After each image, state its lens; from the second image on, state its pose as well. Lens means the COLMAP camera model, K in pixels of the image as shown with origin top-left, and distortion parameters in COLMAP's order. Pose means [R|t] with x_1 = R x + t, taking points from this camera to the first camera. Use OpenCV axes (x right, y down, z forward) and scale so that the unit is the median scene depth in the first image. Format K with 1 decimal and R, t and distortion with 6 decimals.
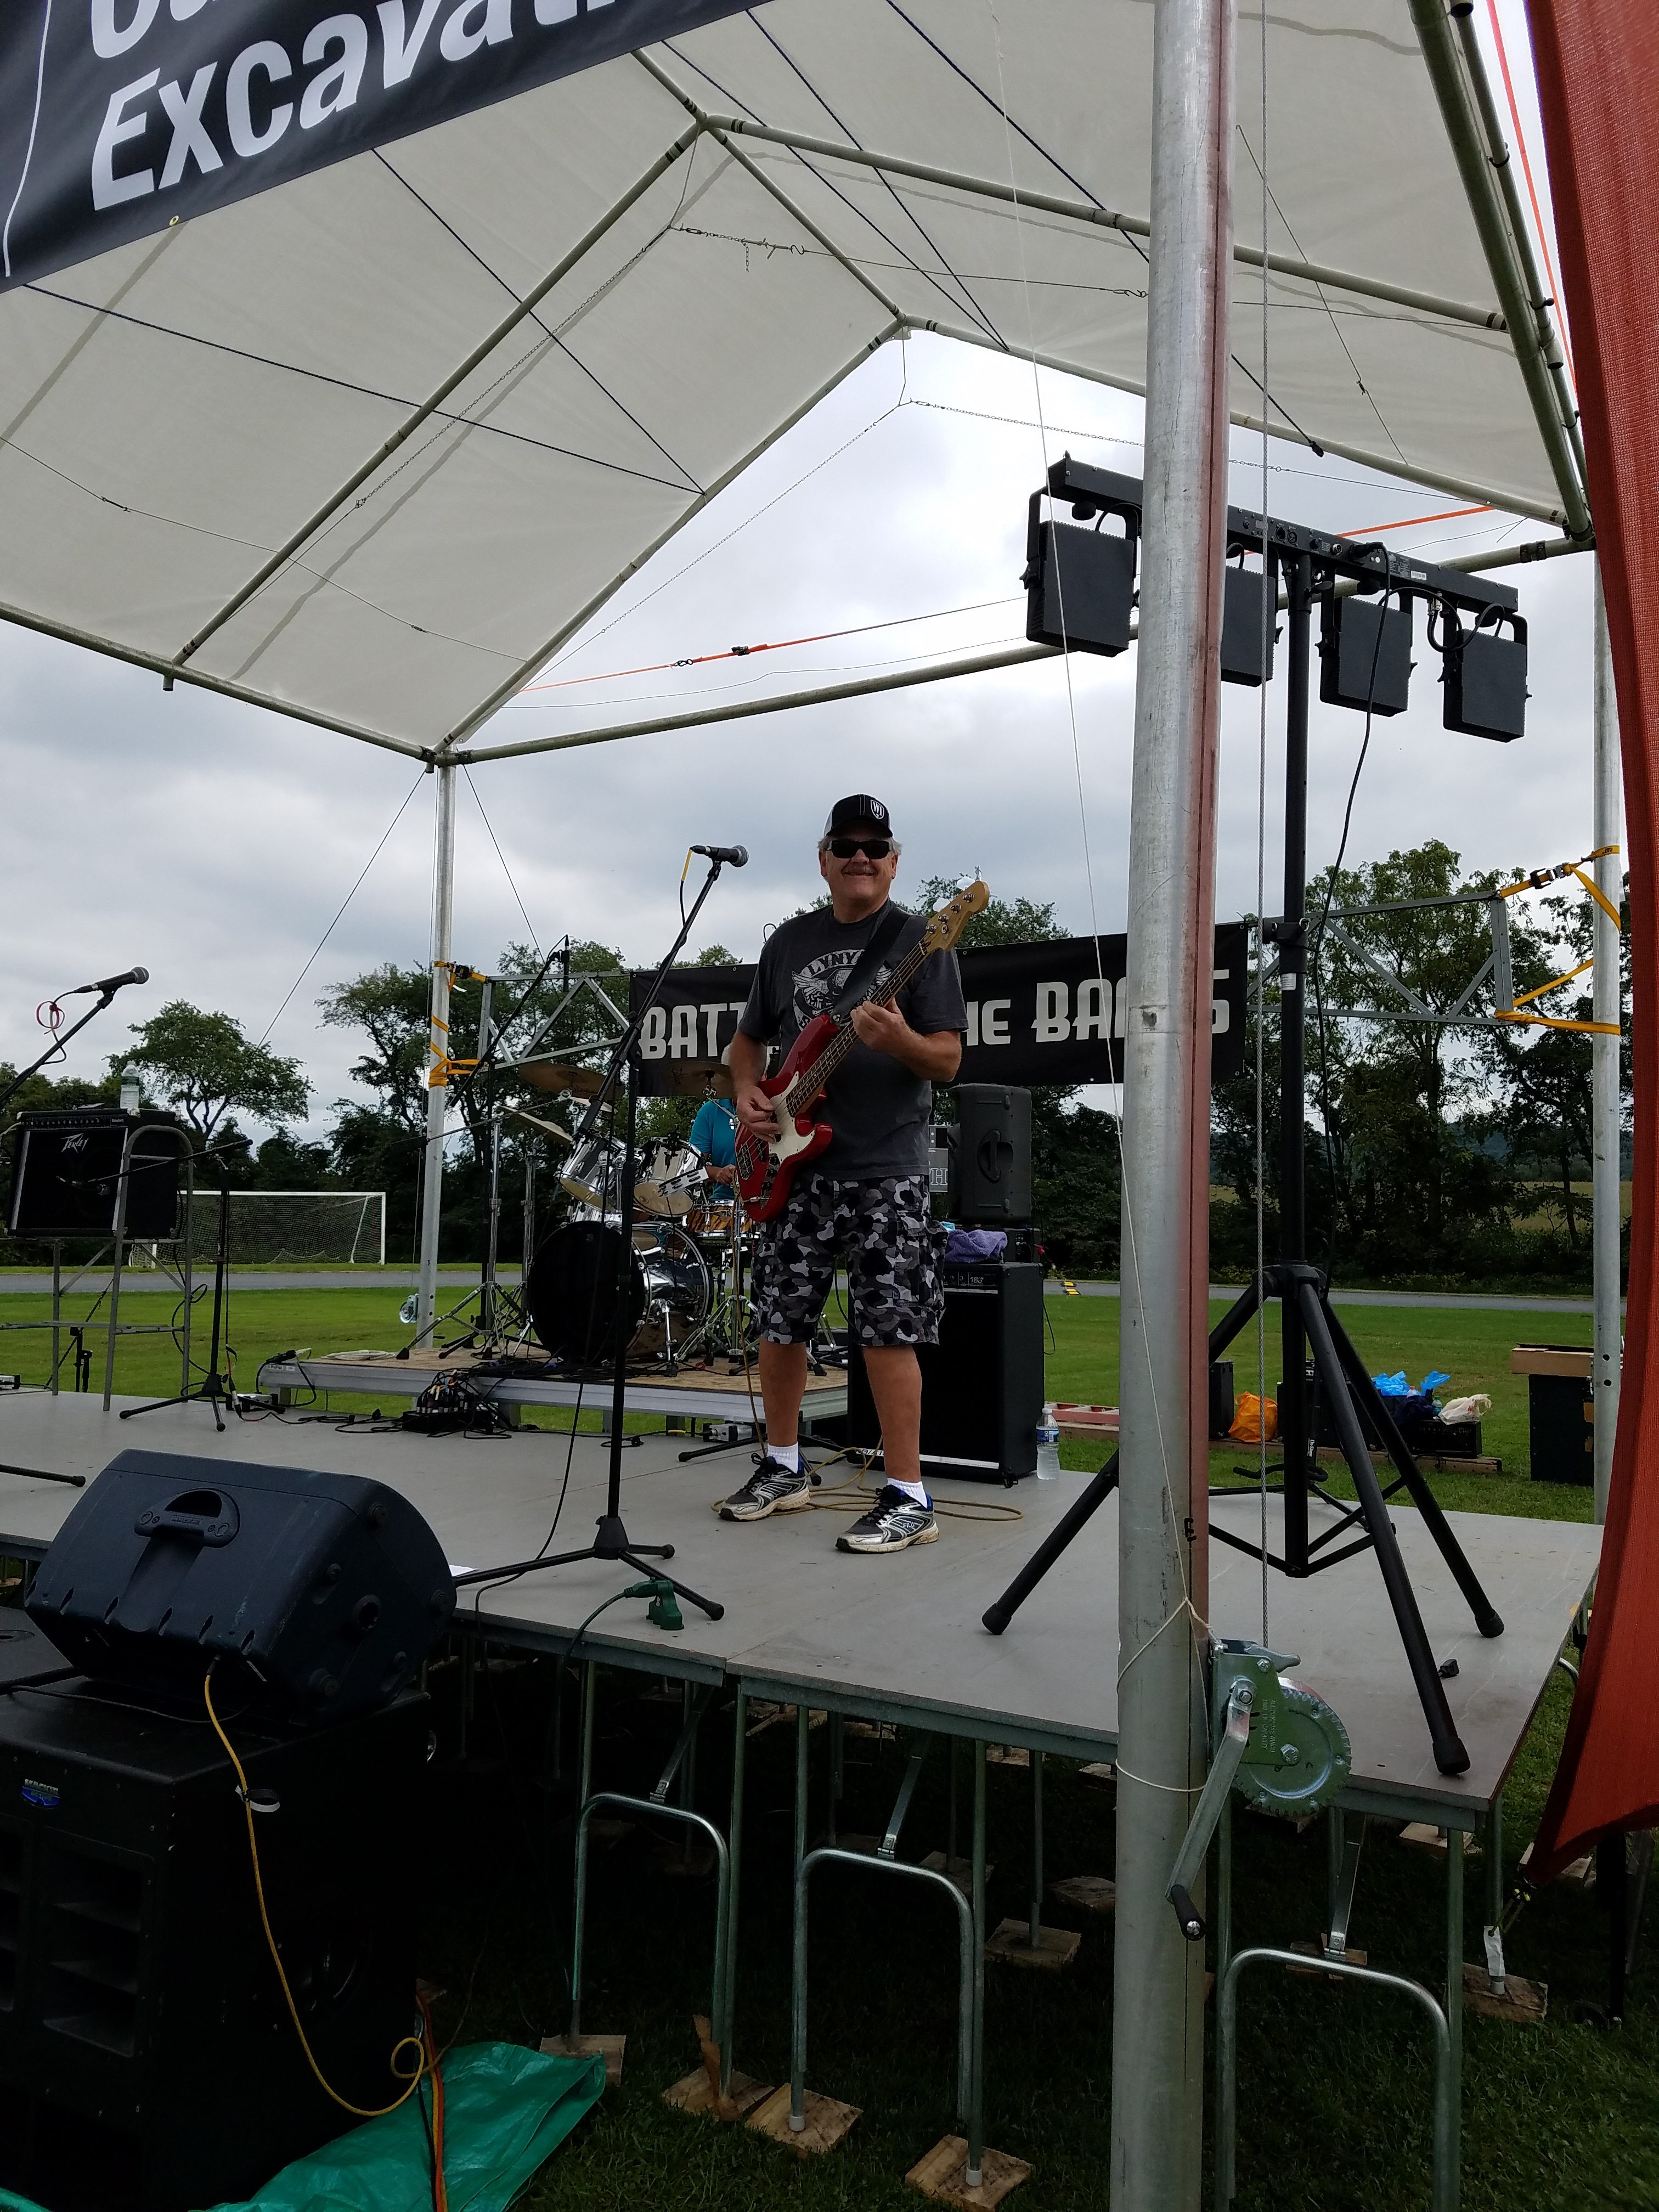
lens RADIAL K [[1707.7, 0, 775.0], [0, 1707.7, 1113.6], [0, 0, 1]] dist [0.258203, -0.458359]
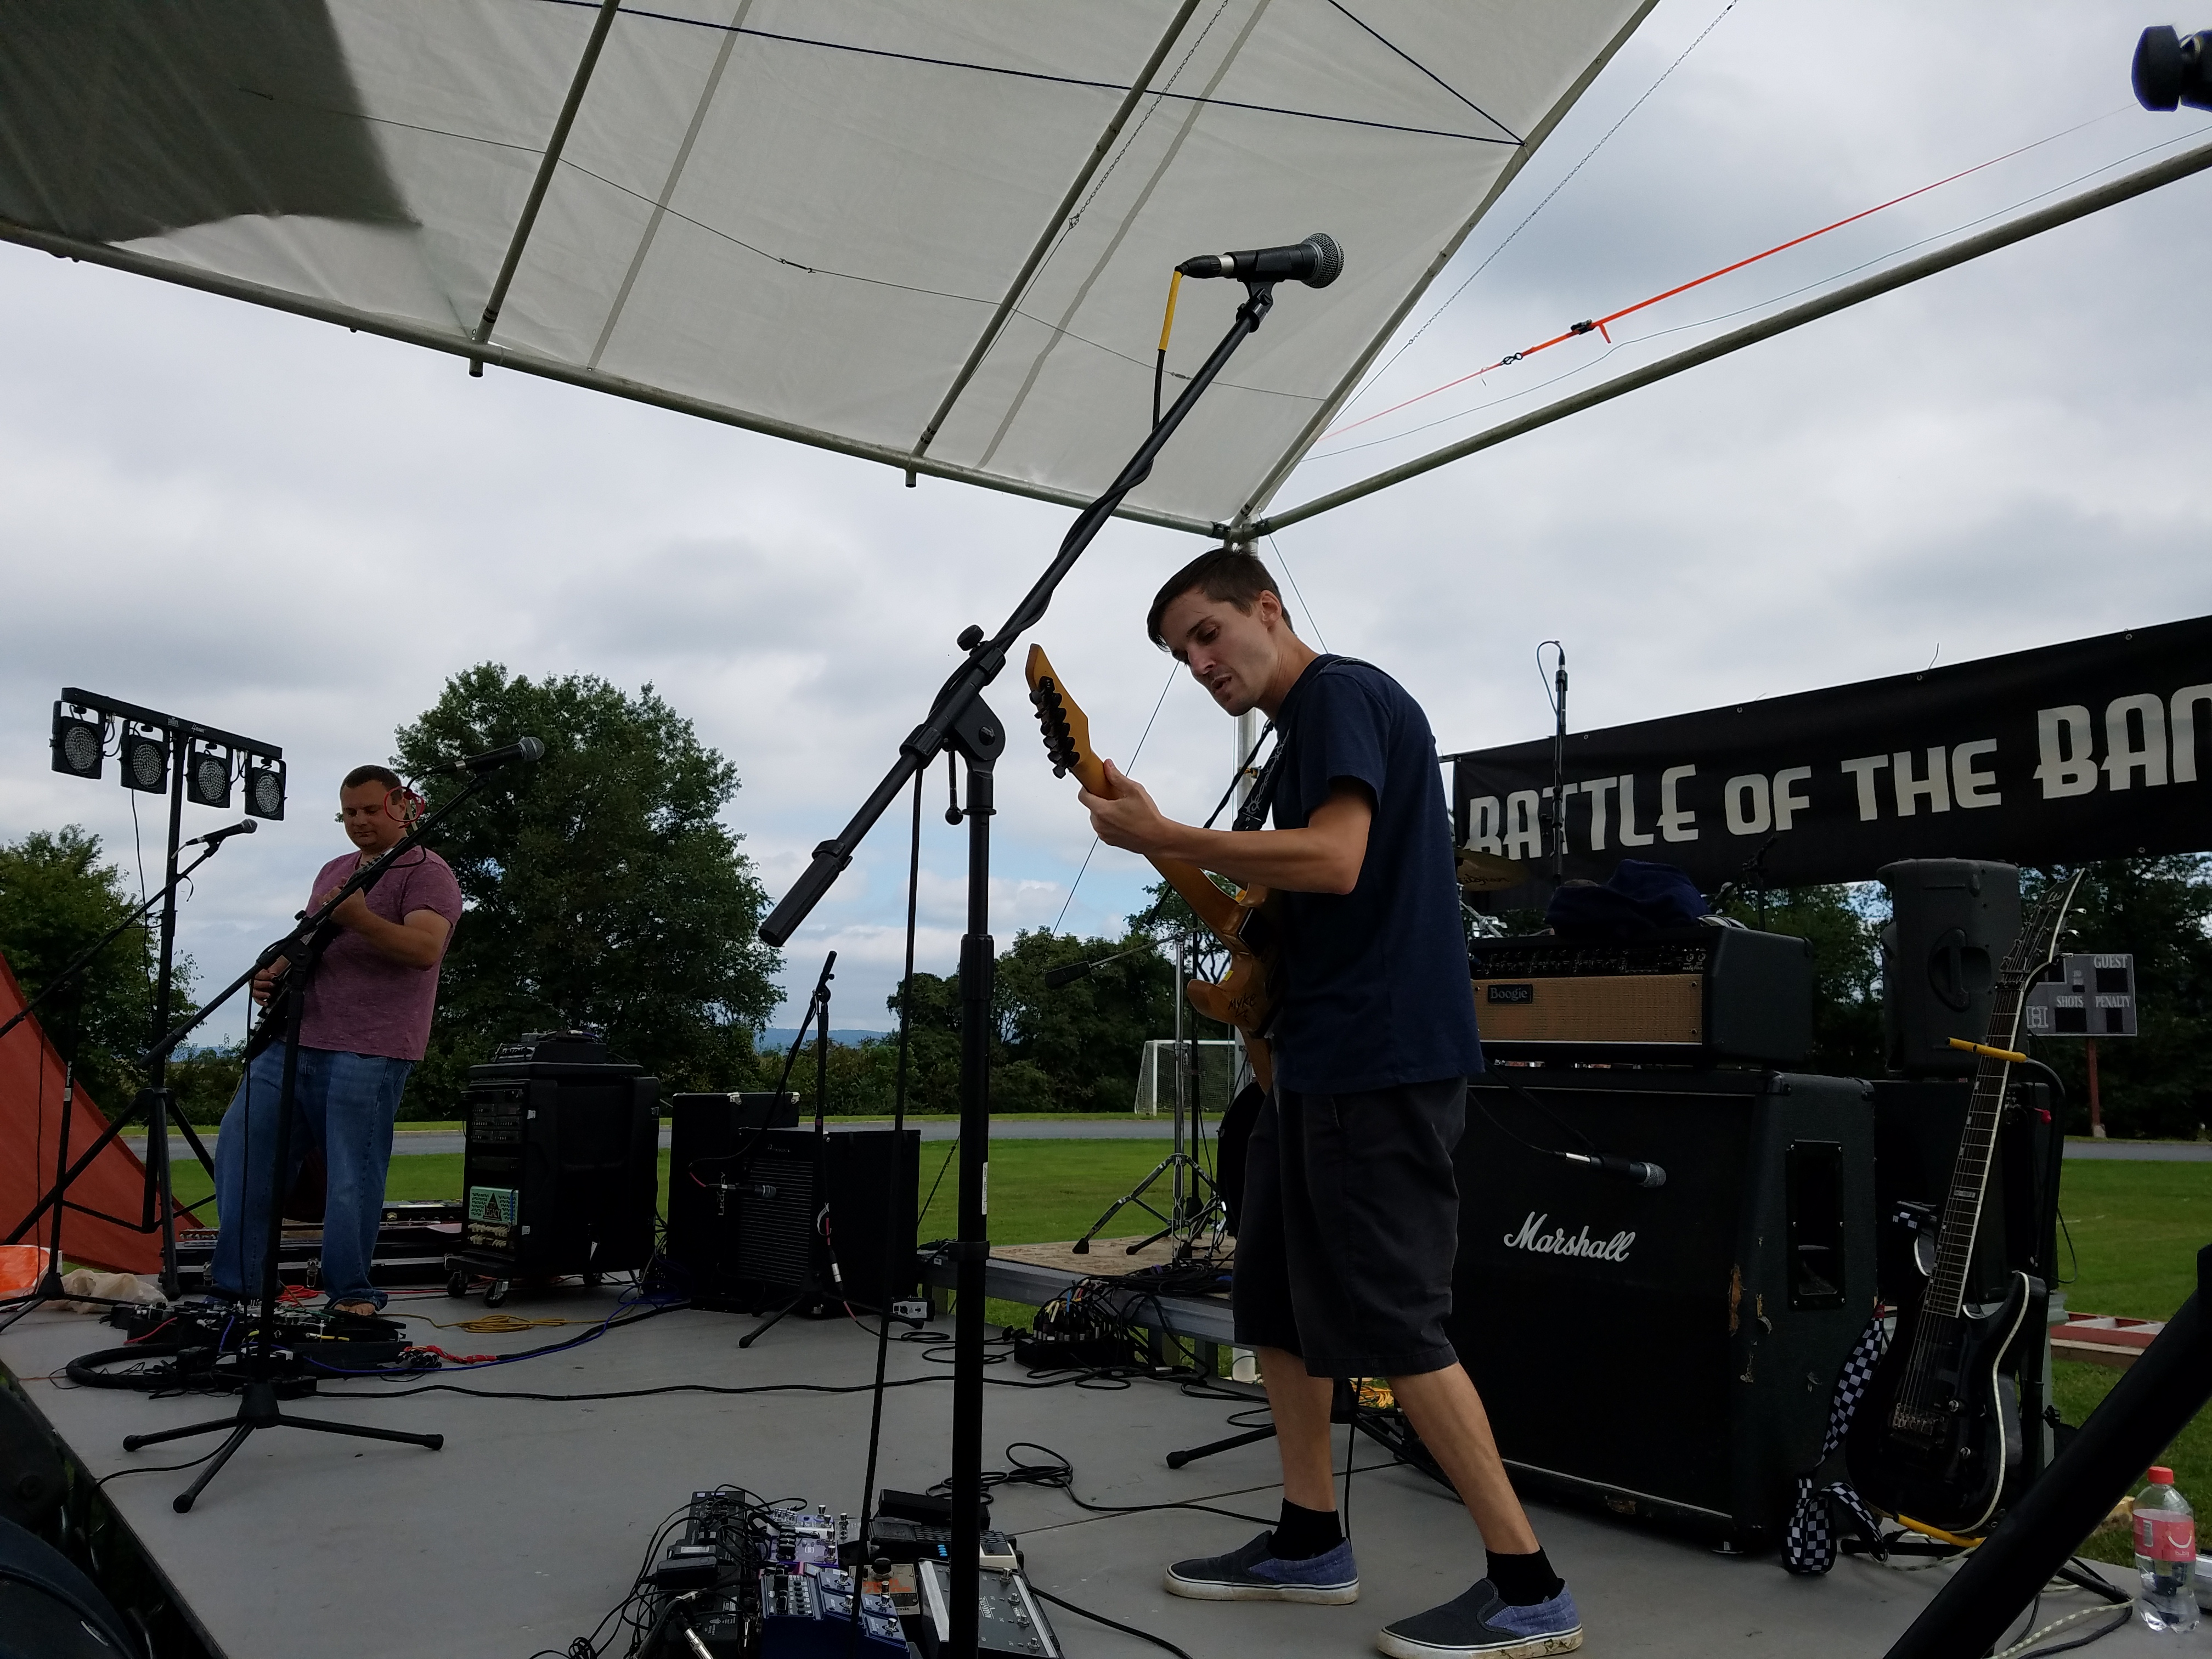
lens RADIAL K [[1721.0, 0, 1072.4], [0, 1721.0, 881.1], [0, 0, 1]] dist [0.303199, -0.620368]
pose [[0.918449, -0.053203, -0.391946, 0.062965], [0.035089, 0.997965, -0.053240, 0.011185], [0.393981, 0.035145, 0.918446, 0.182078]]
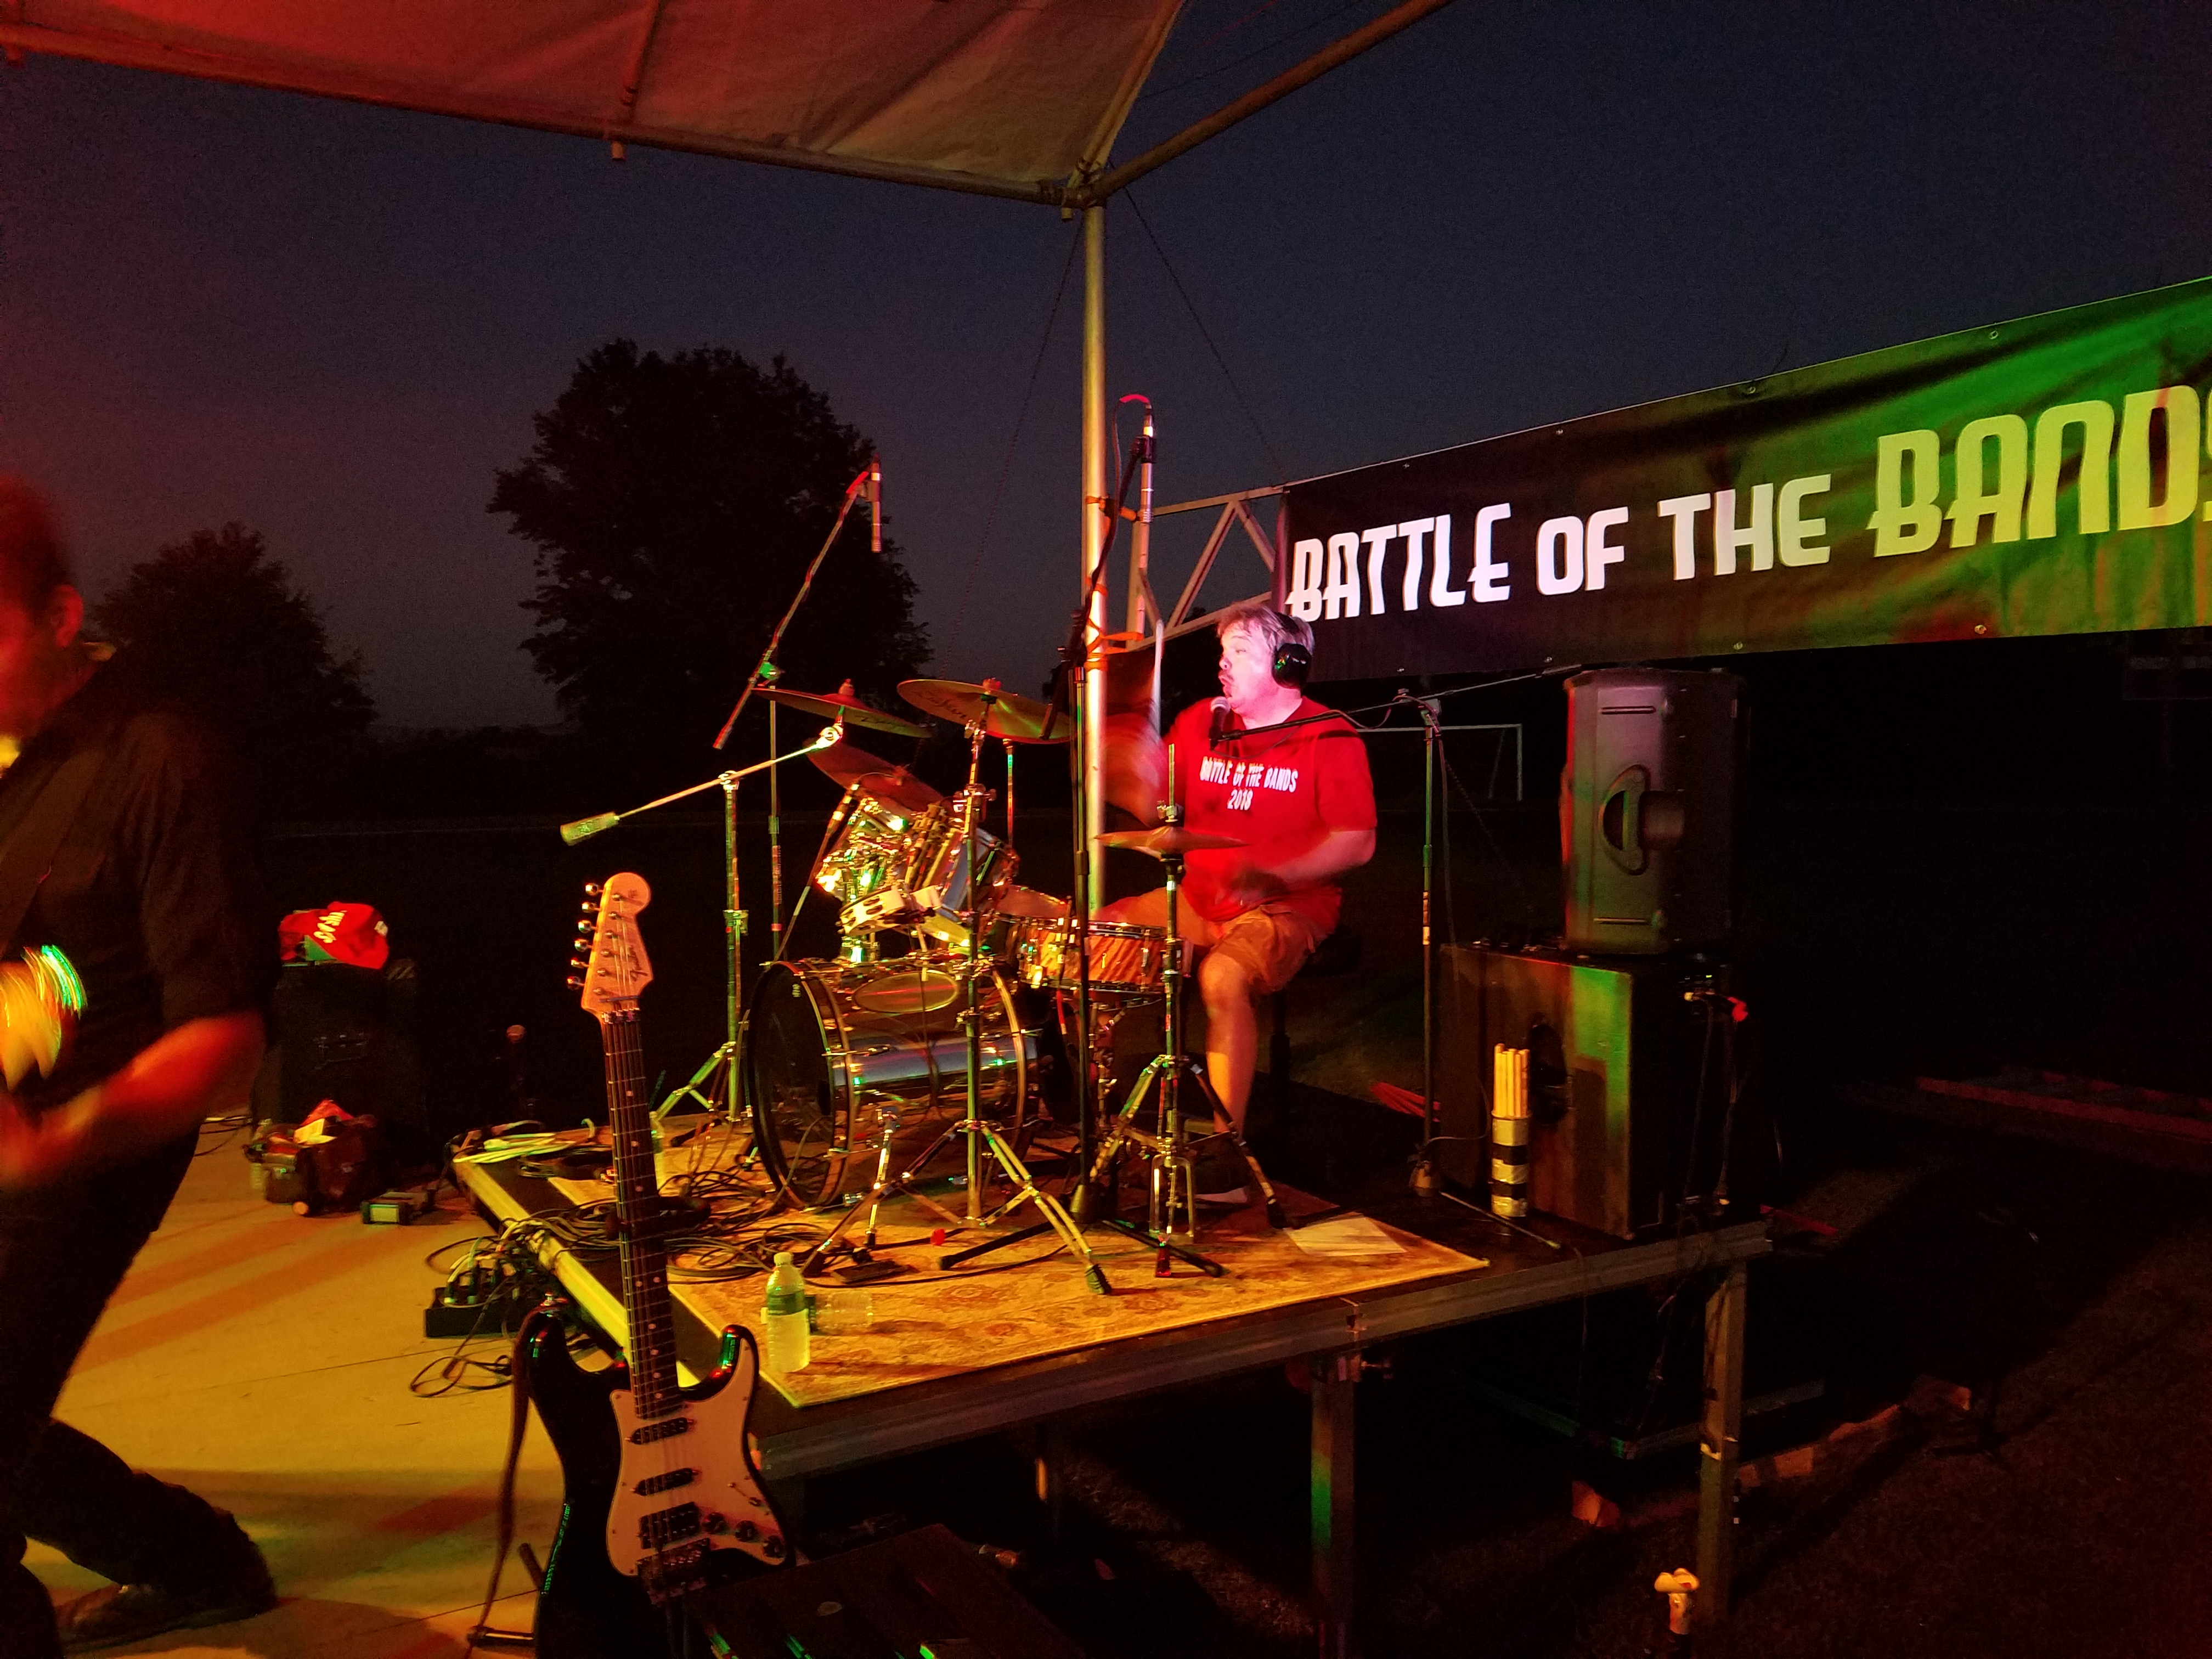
lens RADIAL K [[1789.7, 0, 1052.4], [0, 1789.7, 871.8], [0, 0, 1]] dist [0.229246, -0.470966]
pose [[0.865649, 0.008381, -0.500581, 0.174979], [0.057375, 0.991611, 0.115822, -0.021548], [0.497352, -0.128982, 0.857907, 0.335700]]
